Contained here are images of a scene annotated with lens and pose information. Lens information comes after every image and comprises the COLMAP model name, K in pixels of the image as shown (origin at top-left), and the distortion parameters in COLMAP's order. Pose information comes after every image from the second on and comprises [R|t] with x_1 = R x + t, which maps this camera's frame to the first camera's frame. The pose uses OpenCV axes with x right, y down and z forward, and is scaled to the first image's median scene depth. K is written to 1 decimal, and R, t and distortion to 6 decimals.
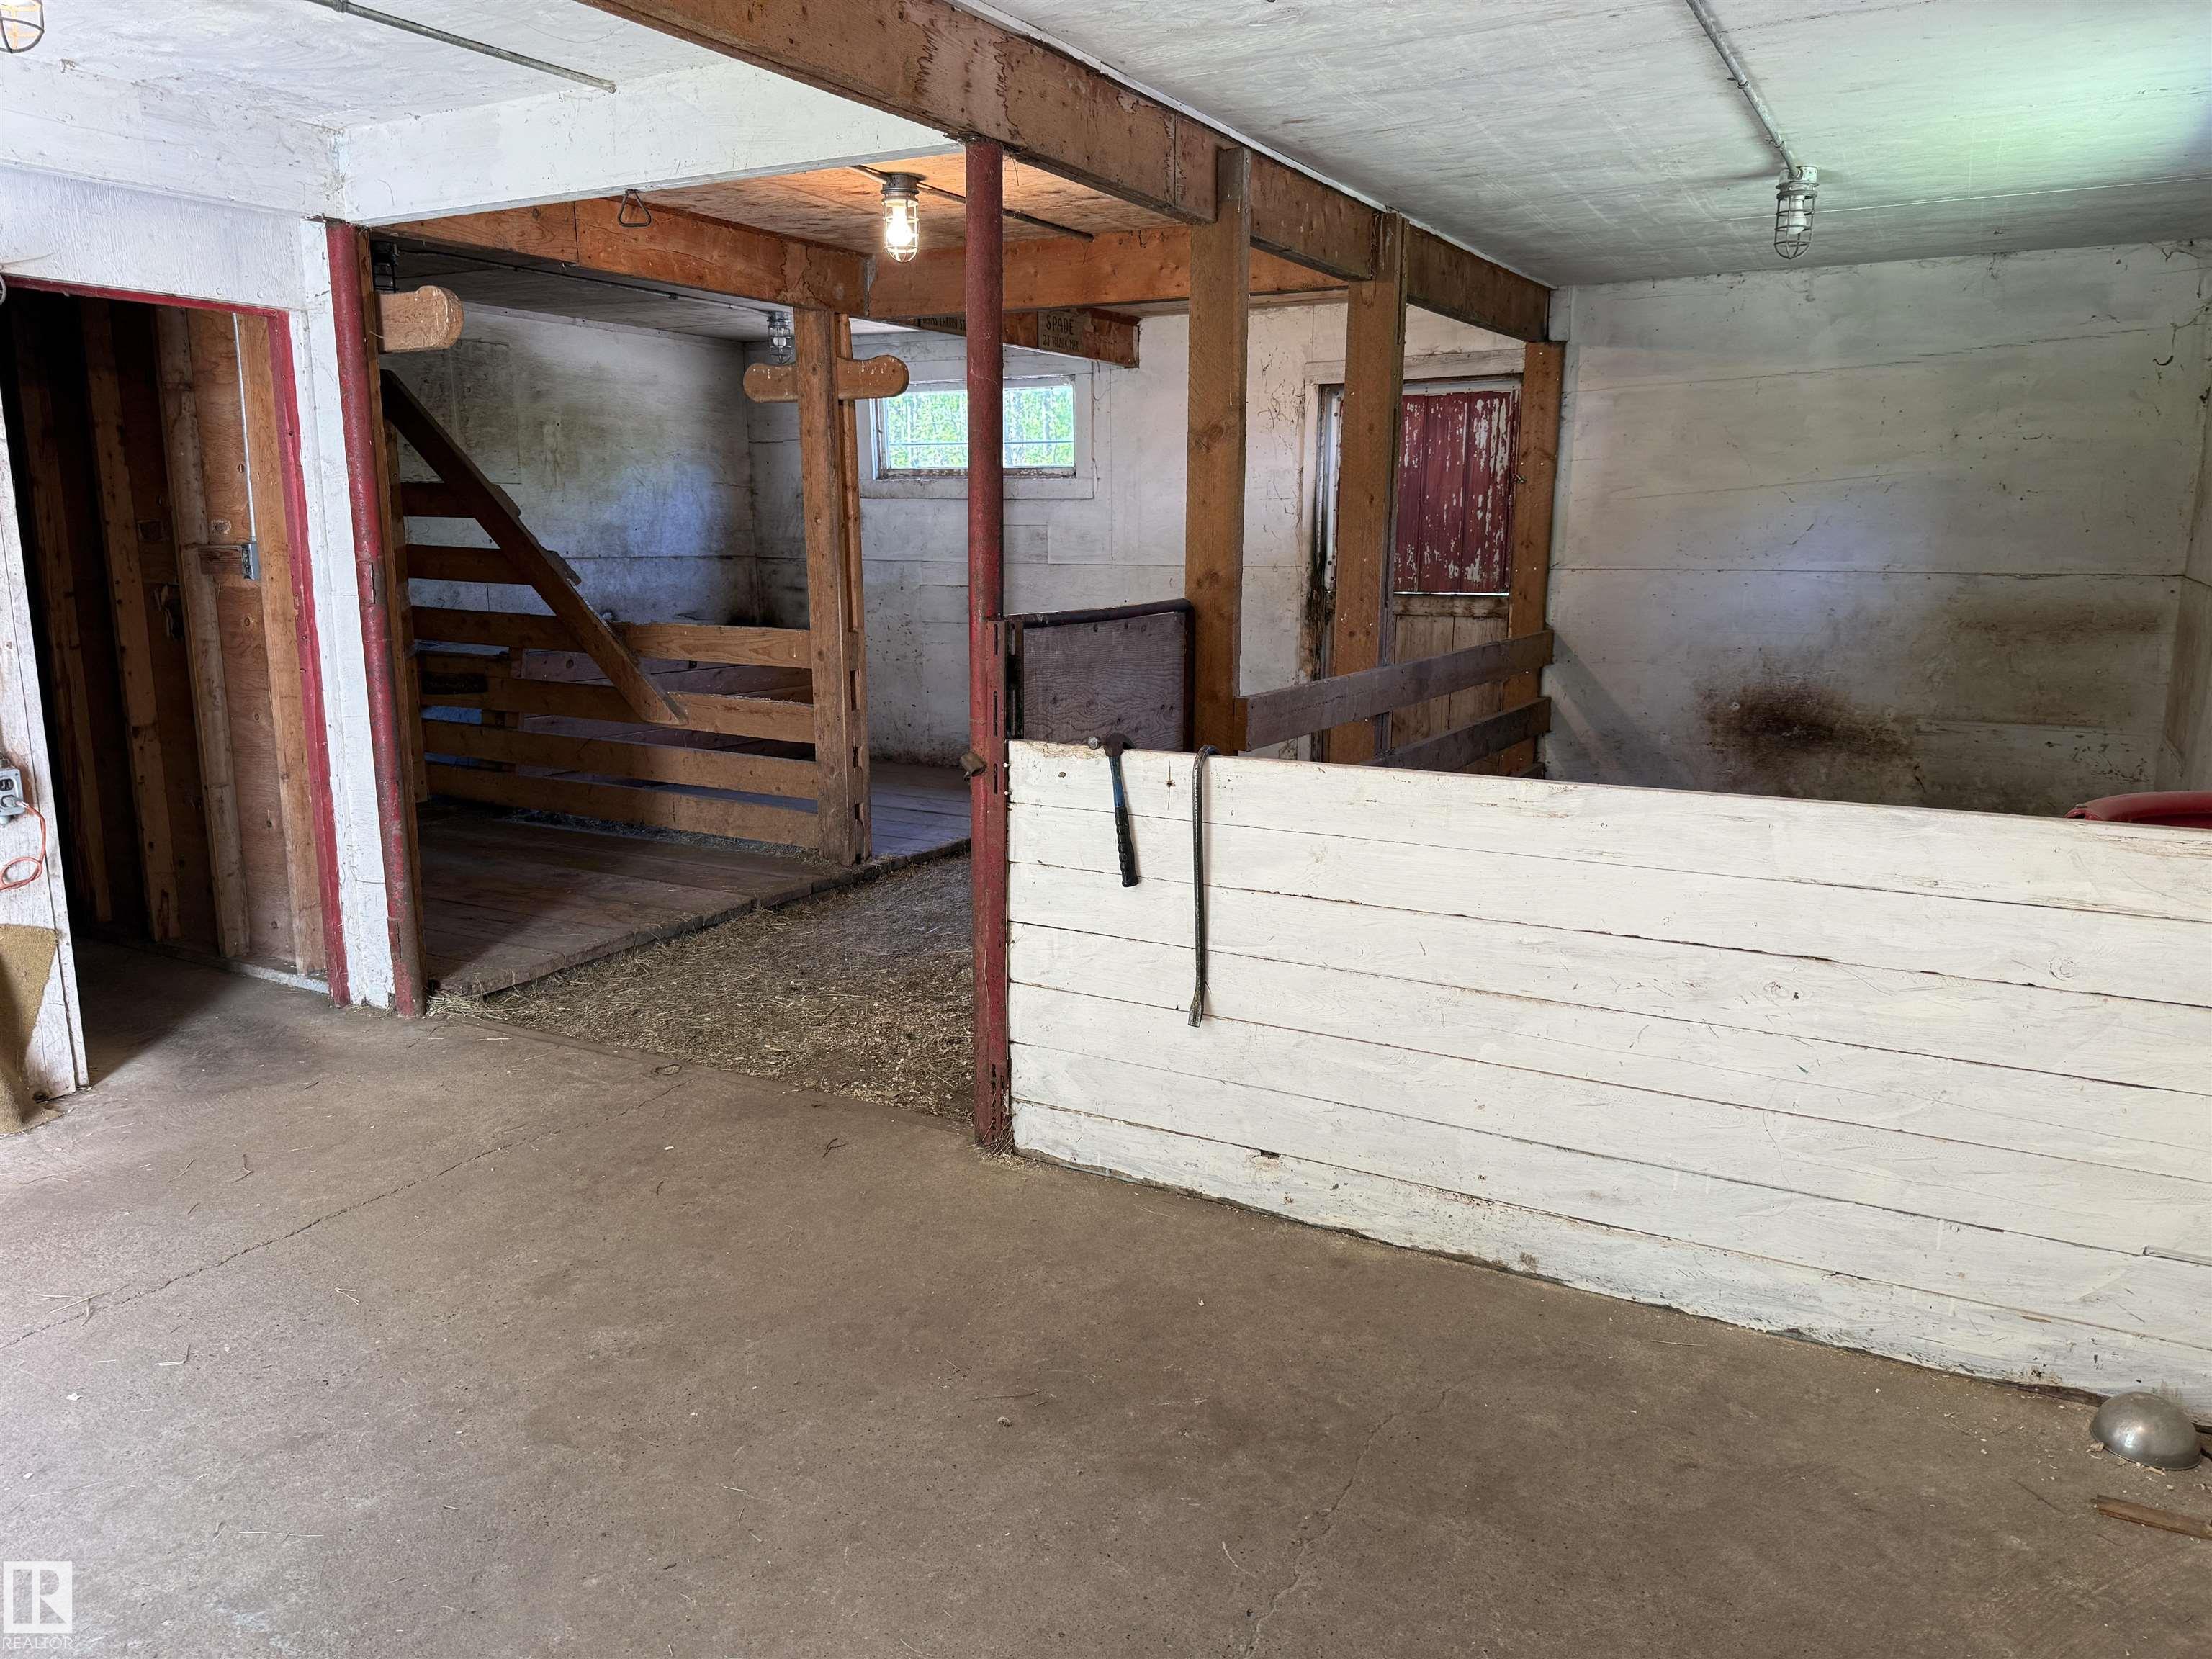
lens RADIAL K [[1533.1, 0, 1106.0], [0, 1533.1, 829.5], [0, 0, 1]] dist [0.149362, -0.242368]
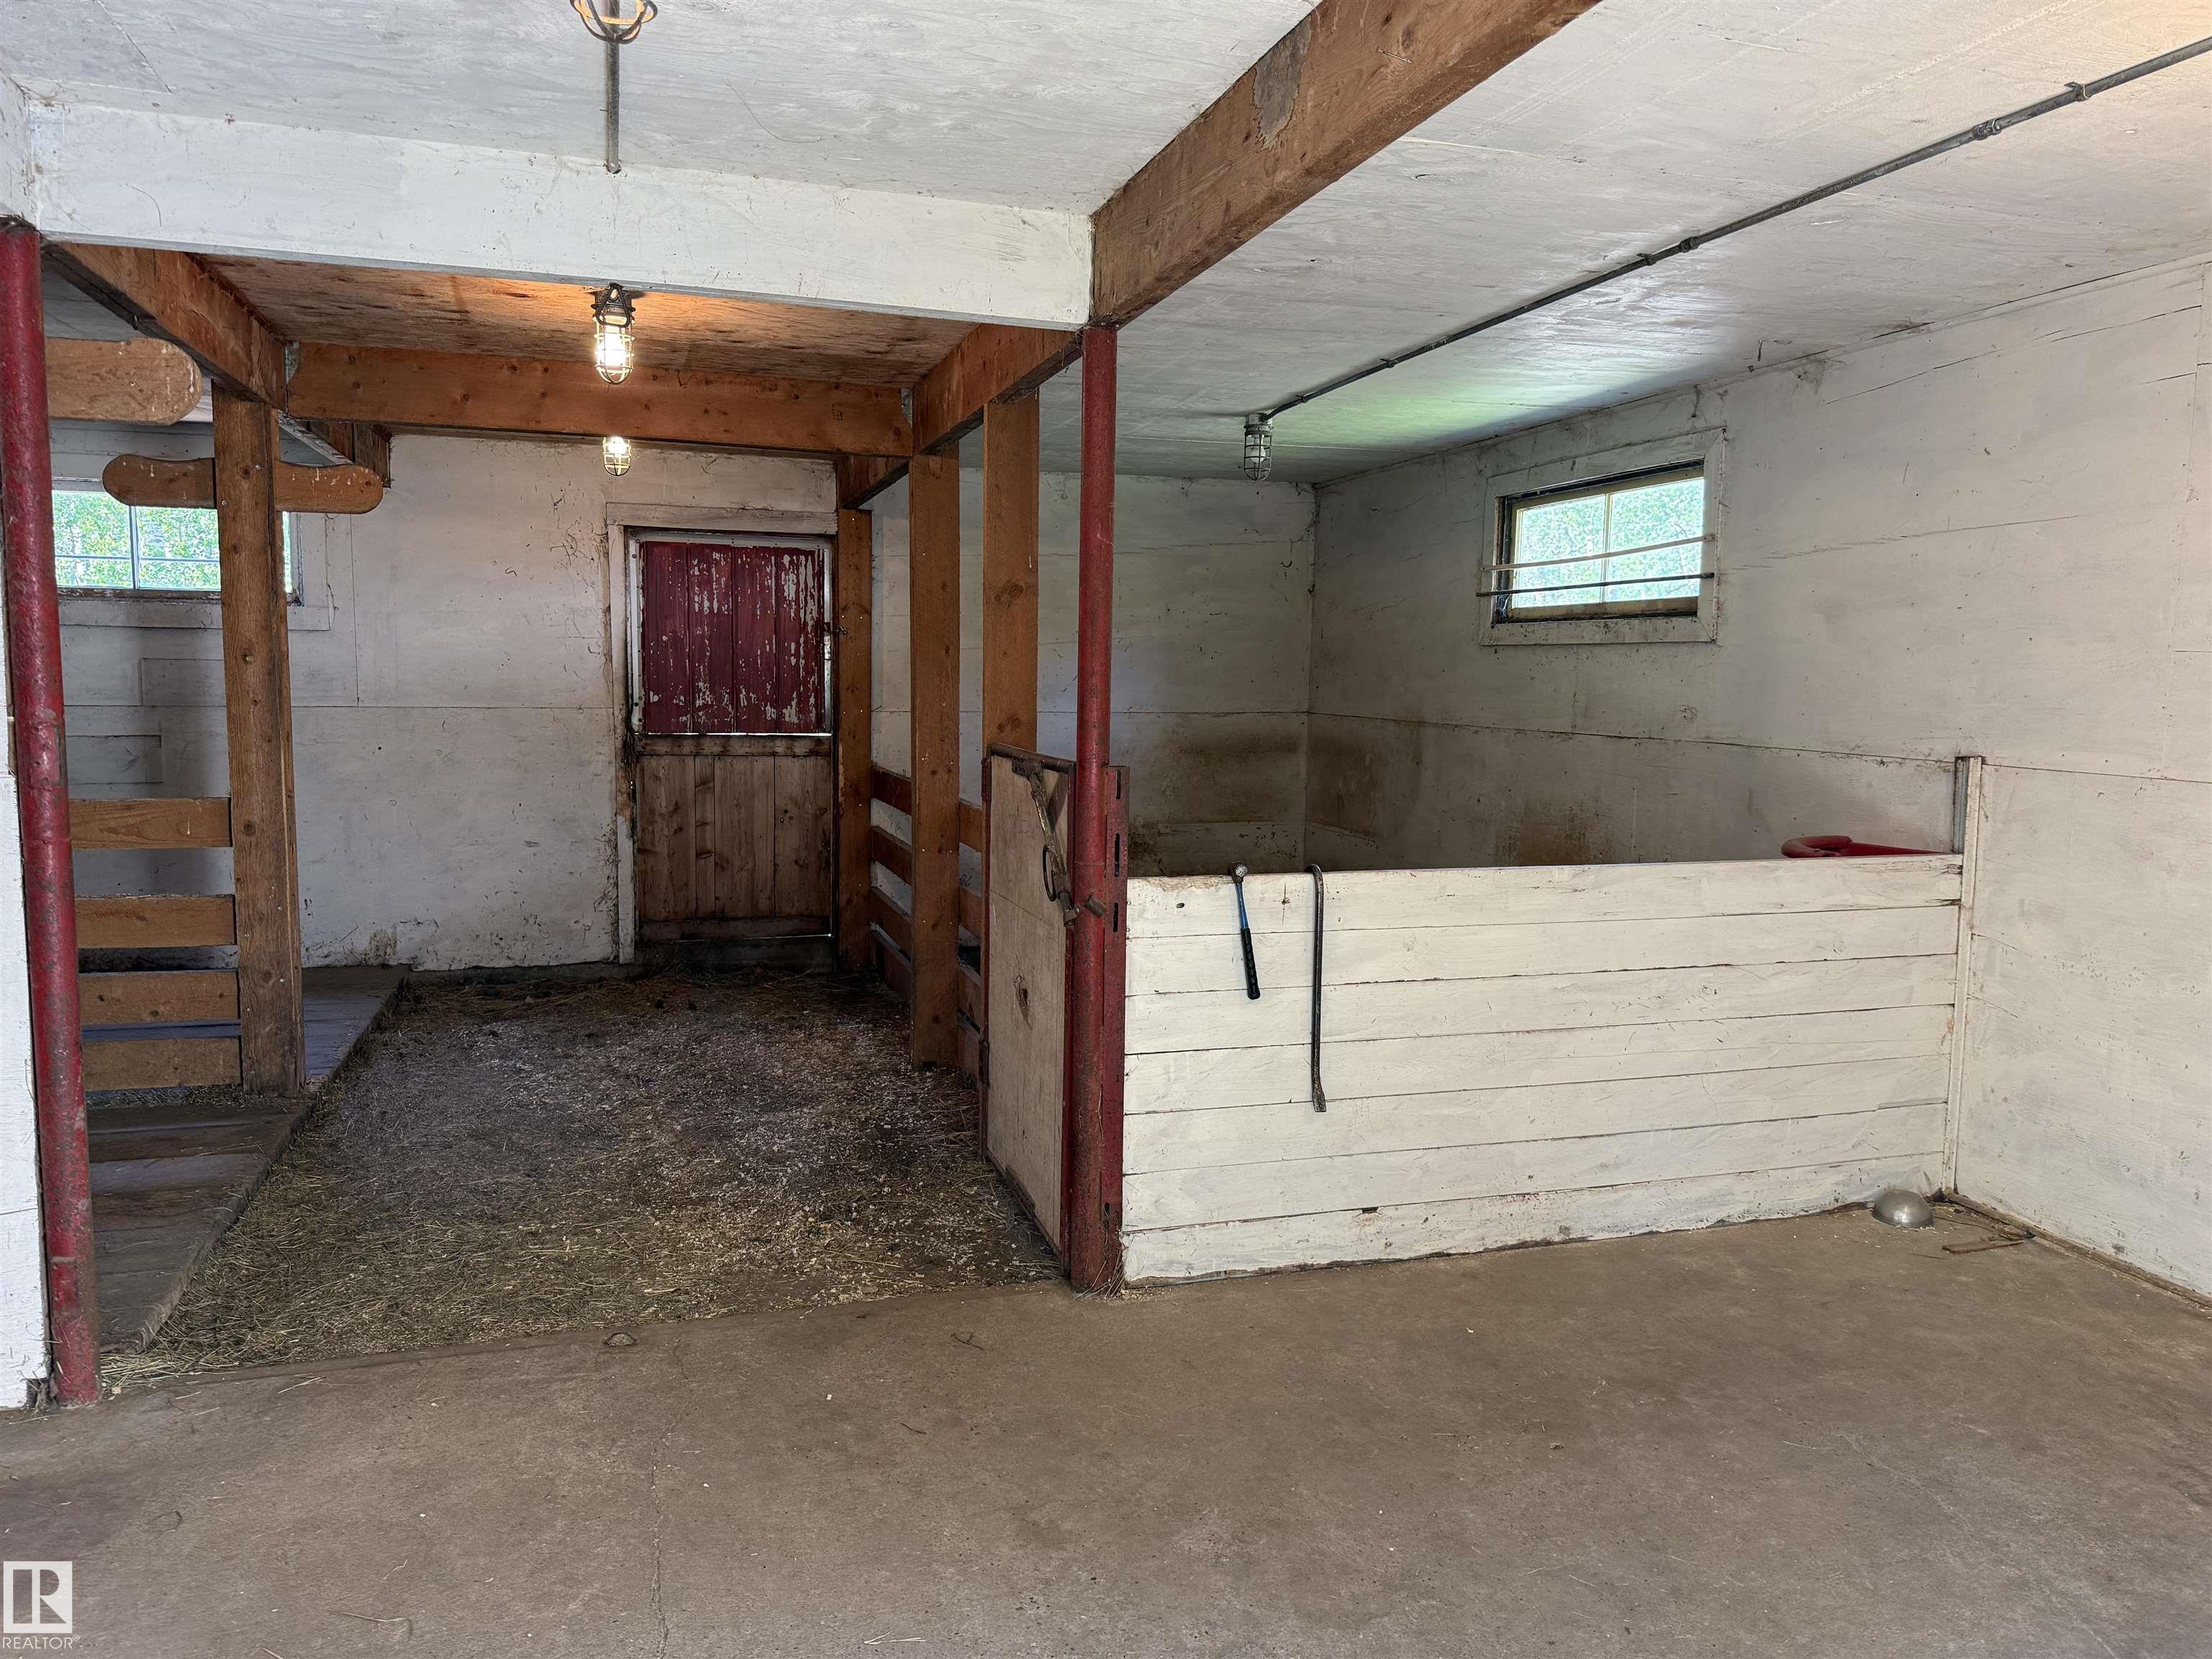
lens RADIAL K [[1562.0, 0, 1054.3], [0, 1562.0, 823.9], [0, 0, 1]] dist [0.144418, -0.241712]
pose [[0.690869, -0.063080, 0.720223, -0.836801], [0.128178, 0.991092, -0.036150, -0.061425], [-0.711527, 0.117292, 0.692800, 0.286691]]
